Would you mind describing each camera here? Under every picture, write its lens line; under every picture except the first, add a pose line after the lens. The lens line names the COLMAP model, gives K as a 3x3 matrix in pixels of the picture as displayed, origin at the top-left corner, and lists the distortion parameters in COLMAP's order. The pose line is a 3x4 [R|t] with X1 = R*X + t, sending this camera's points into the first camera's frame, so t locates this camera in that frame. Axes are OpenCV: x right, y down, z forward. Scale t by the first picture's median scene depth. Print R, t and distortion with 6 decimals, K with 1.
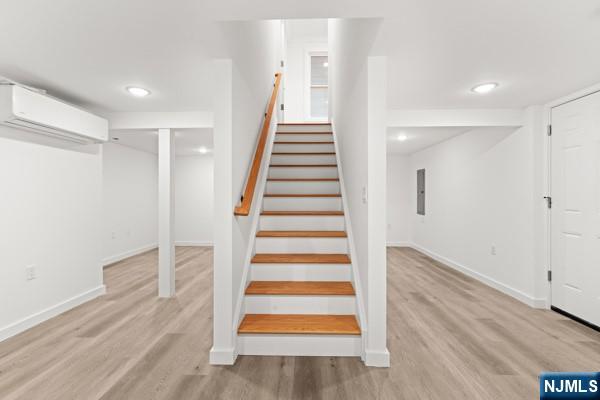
lens RADIAL K [[270.6, 0, 299.6], [0, 270.6, 198.6], [0, 0, 1]] dist [0.003378, -0.000667]
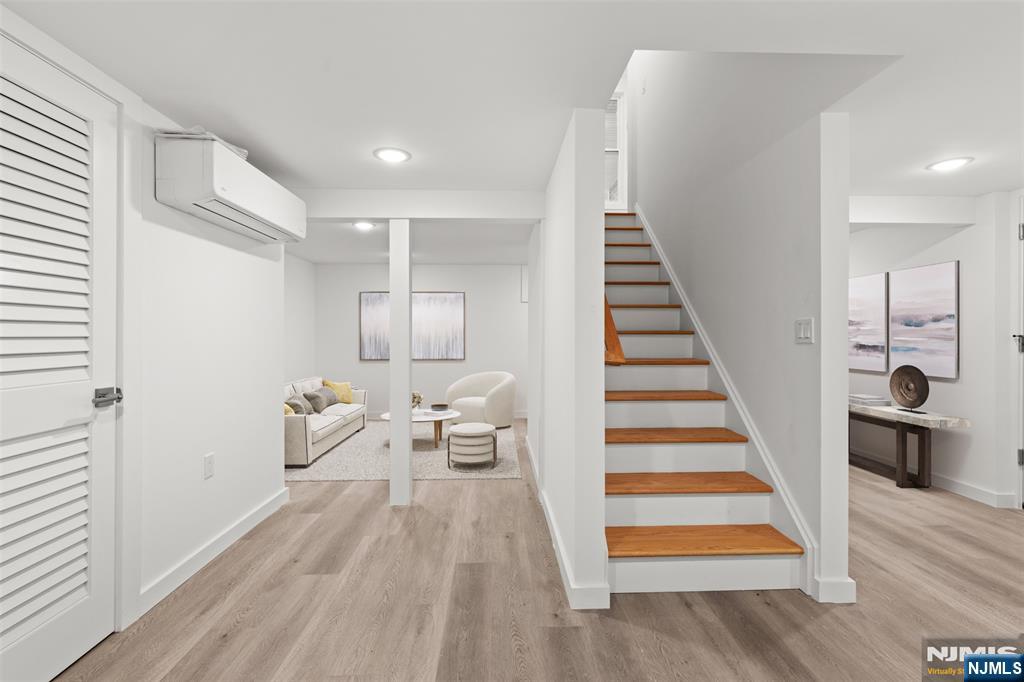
lens RADIAL K [[461.8, 0, 513.1], [0, 461.8, 339.3], [0, 0, 1]] dist [0.003378, -0.000667]
pose [[0.997760, 0.000470, 0.066892, -0.459560], [-0.000781, 0.999989, 0.004614, -0.001715], [-0.066889, -0.004656, 0.997750, -0.024370]]
